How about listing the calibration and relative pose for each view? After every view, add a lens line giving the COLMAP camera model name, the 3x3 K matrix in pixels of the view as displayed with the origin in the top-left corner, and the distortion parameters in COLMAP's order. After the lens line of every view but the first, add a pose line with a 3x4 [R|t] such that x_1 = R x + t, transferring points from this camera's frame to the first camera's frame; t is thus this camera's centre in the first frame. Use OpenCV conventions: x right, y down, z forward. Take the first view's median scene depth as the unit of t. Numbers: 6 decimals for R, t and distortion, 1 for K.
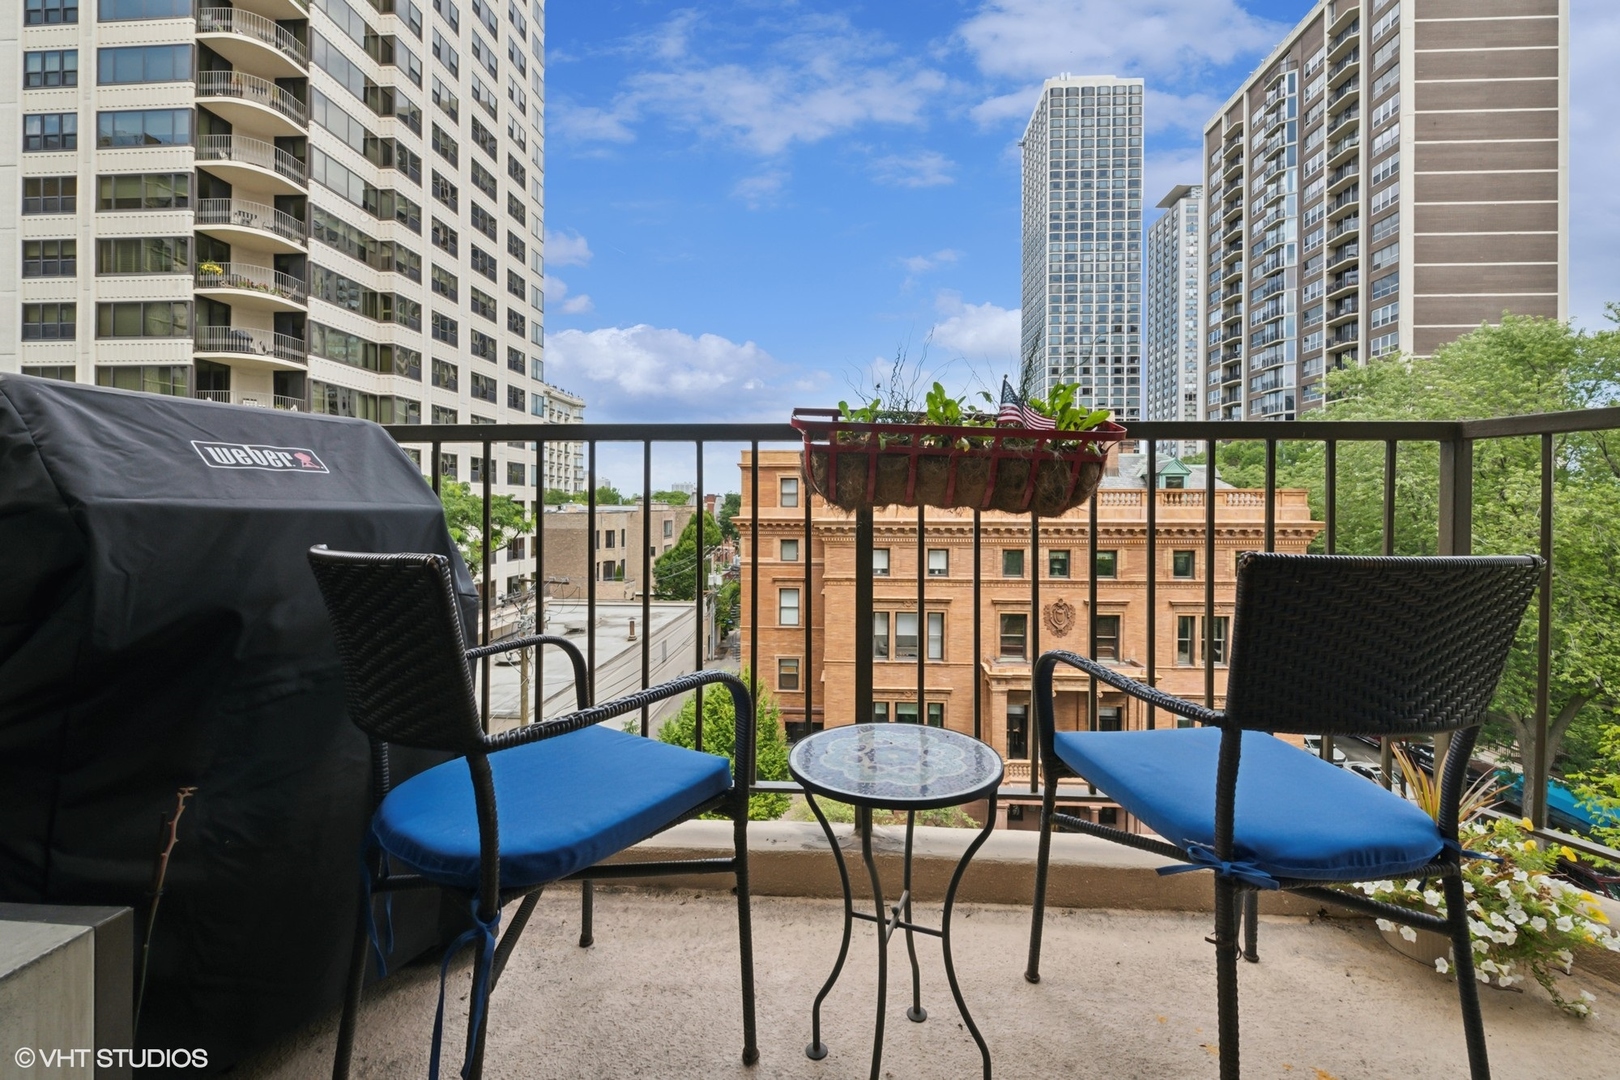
lens RADIAL K [[656.5, 0, 818.6], [0, 656.5, 512.9], [0, 0, 1]] dist [0.002719, -0.003403]
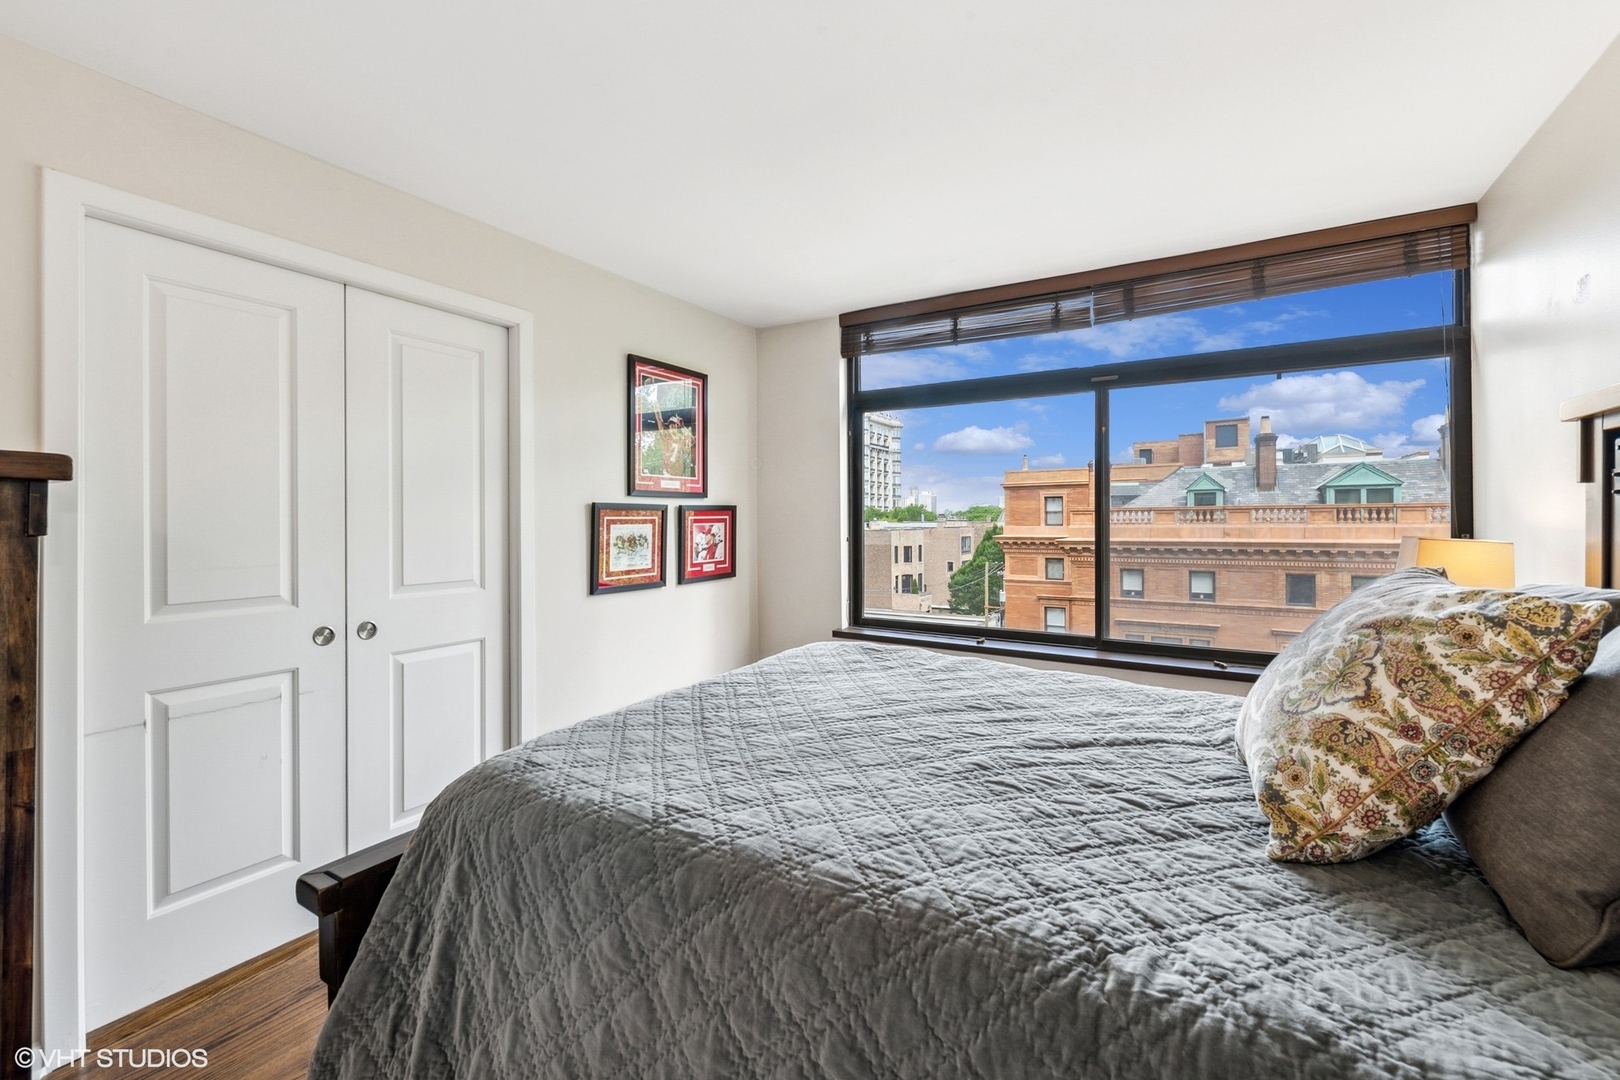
lens RADIAL K [[656.5, 0, 814.9], [0, 656.5, 540.8], [0, 0, 1]] dist [0.002719, -0.003403]
pose [[0.877933, 0.006809, -0.478735, 0.073177], [0.004123, 0.999754, 0.021782, -0.004980], [0.478765, -0.021097, 0.877689, -0.044318]]
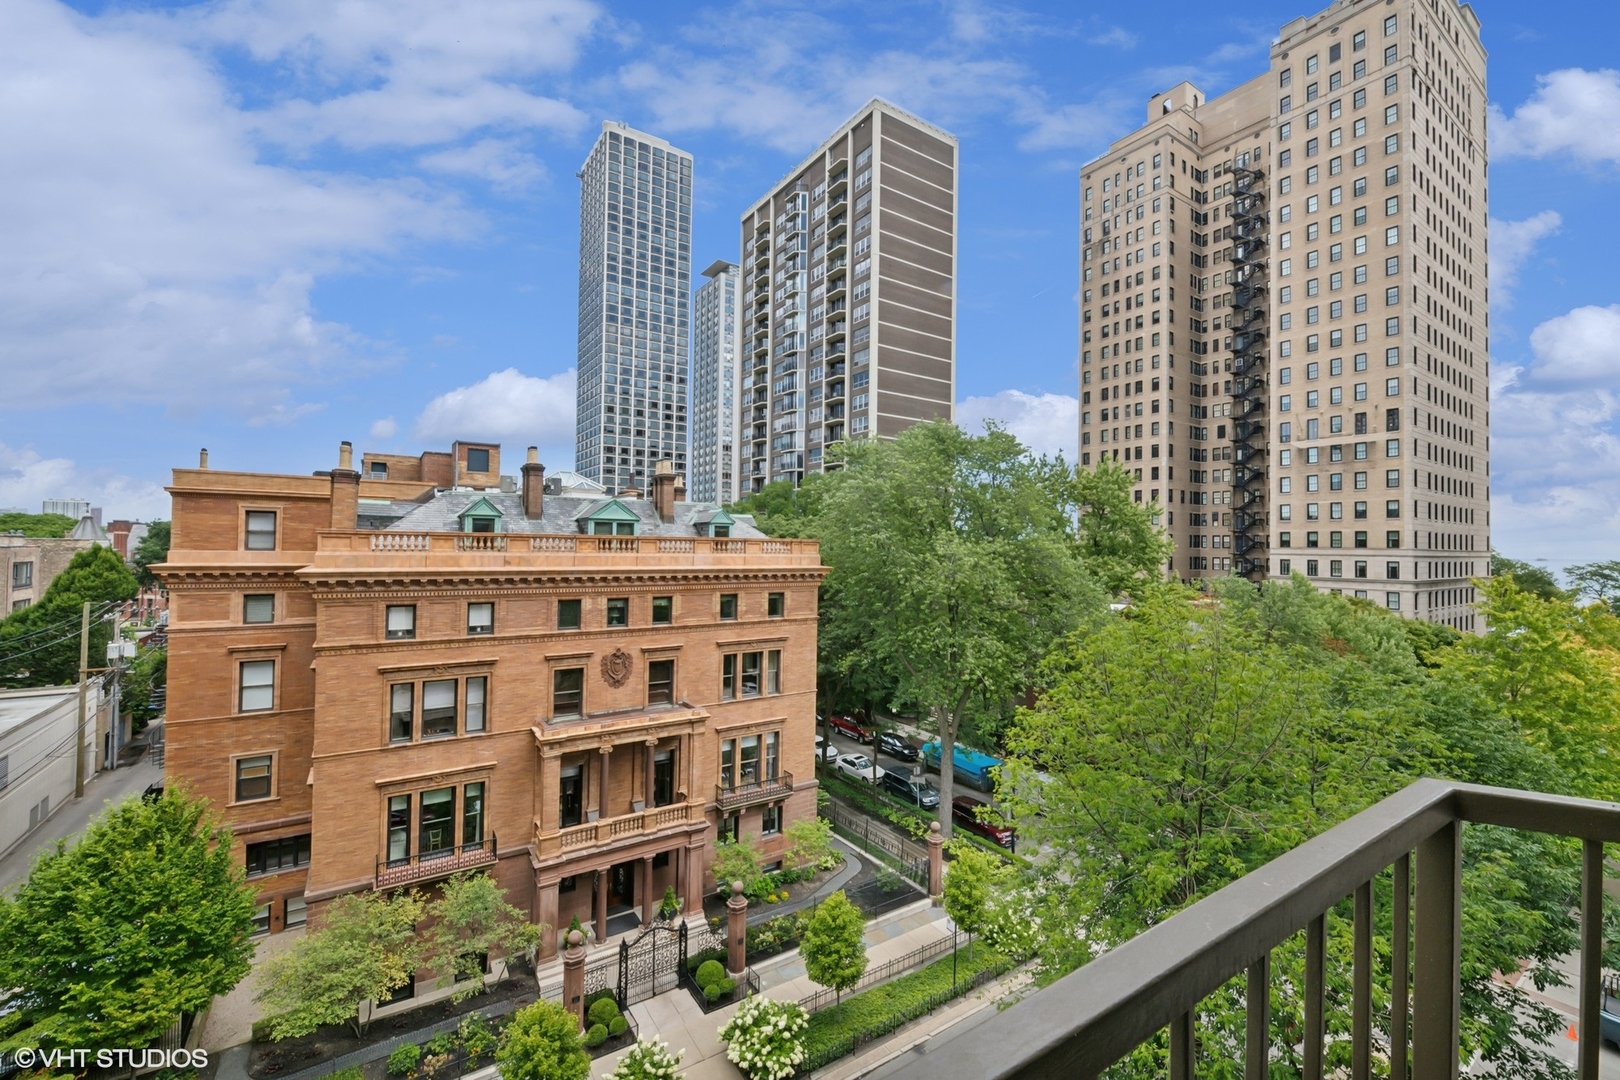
lens RADIAL K [[656.5, 0, 808.7], [0, 656.5, 536.7], [0, 0, 1]] dist [0.002719, -0.003403]
pose [[0.800098, 0.017132, 0.599624, 0.003371], [-0.007678, 0.999803, -0.018320, -0.009093], [-0.599820, 0.010054, 0.800072, 0.022488]]
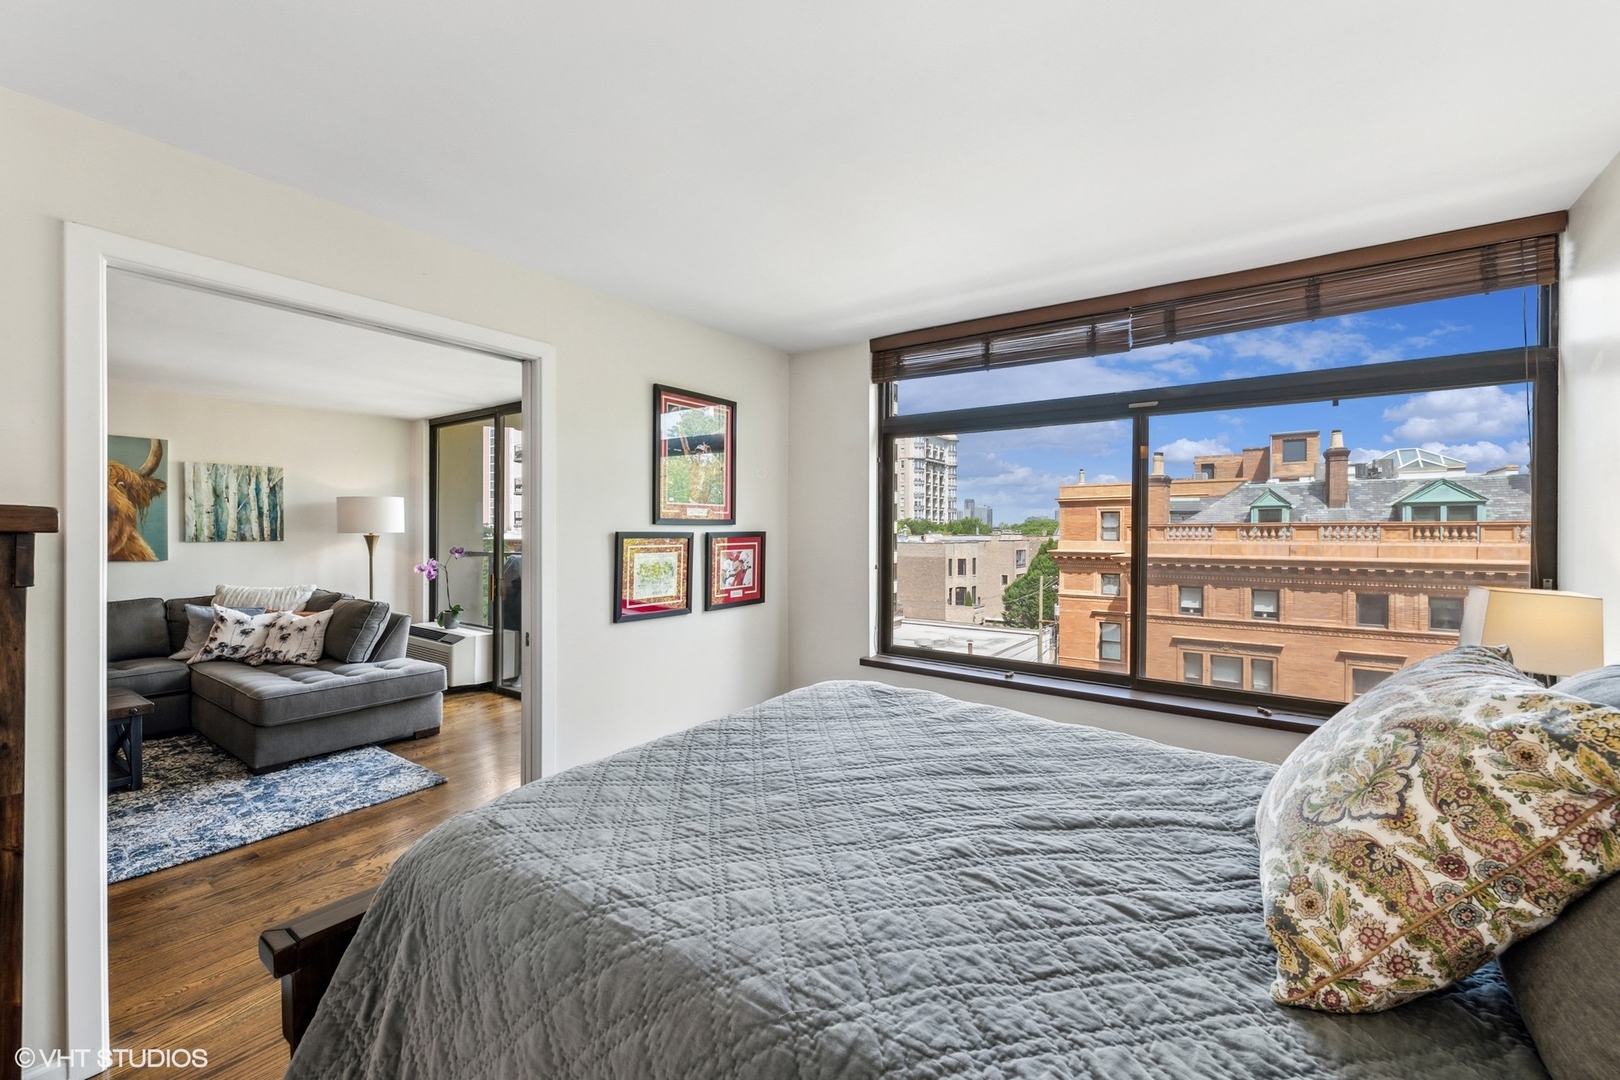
lens RADIAL K [[656.5, 0, 819.3], [0, 656.5, 561.1], [0, 0, 1]] dist [0.002719, -0.003403]
pose [[0.839414, 0.020723, -0.543097, 0.074367], [-0.002957, 0.999432, 0.033565, -0.006179], [0.543484, -0.026570, 0.838999, -0.041864]]
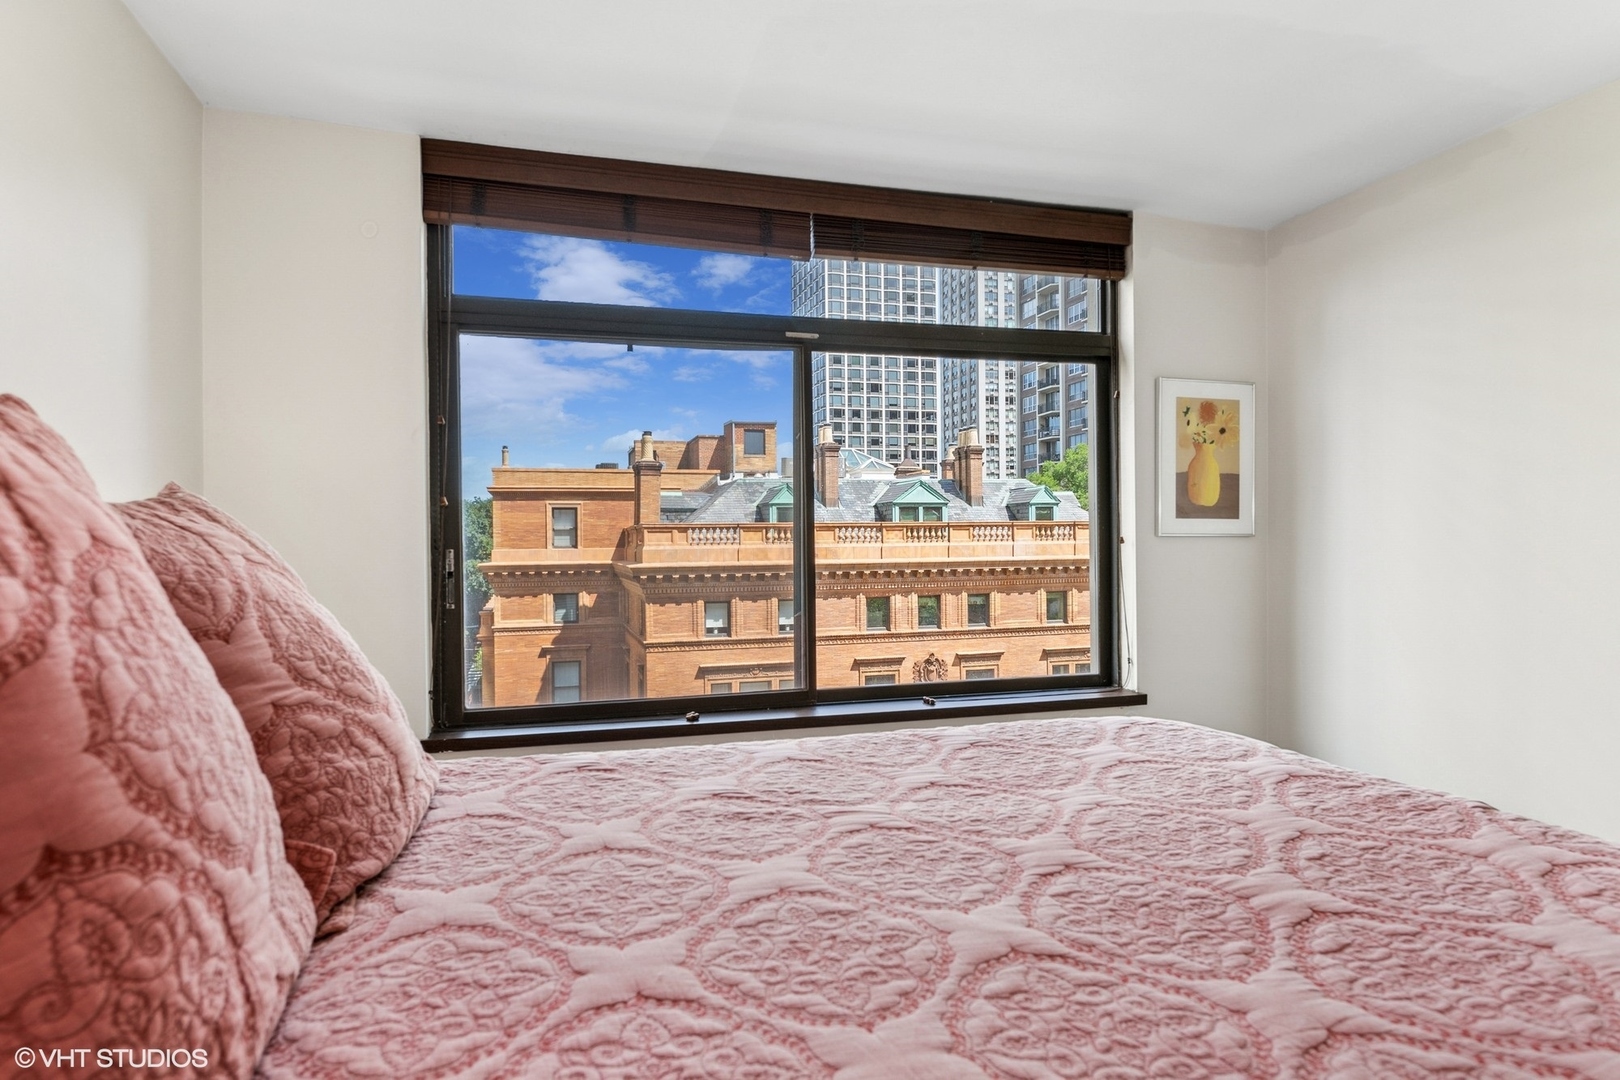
lens RADIAL K [[934.0, 0, 822.5], [0, 934.0, 542.7], [0, 0, 1]] dist [0.024082, 0.000116]
pose [[0.938322, -0.015416, 0.345419, -0.079572], [0.016681, 0.999861, -0.000690, -0.005646], [-0.345360, 0.006410, 0.938448, -0.032791]]
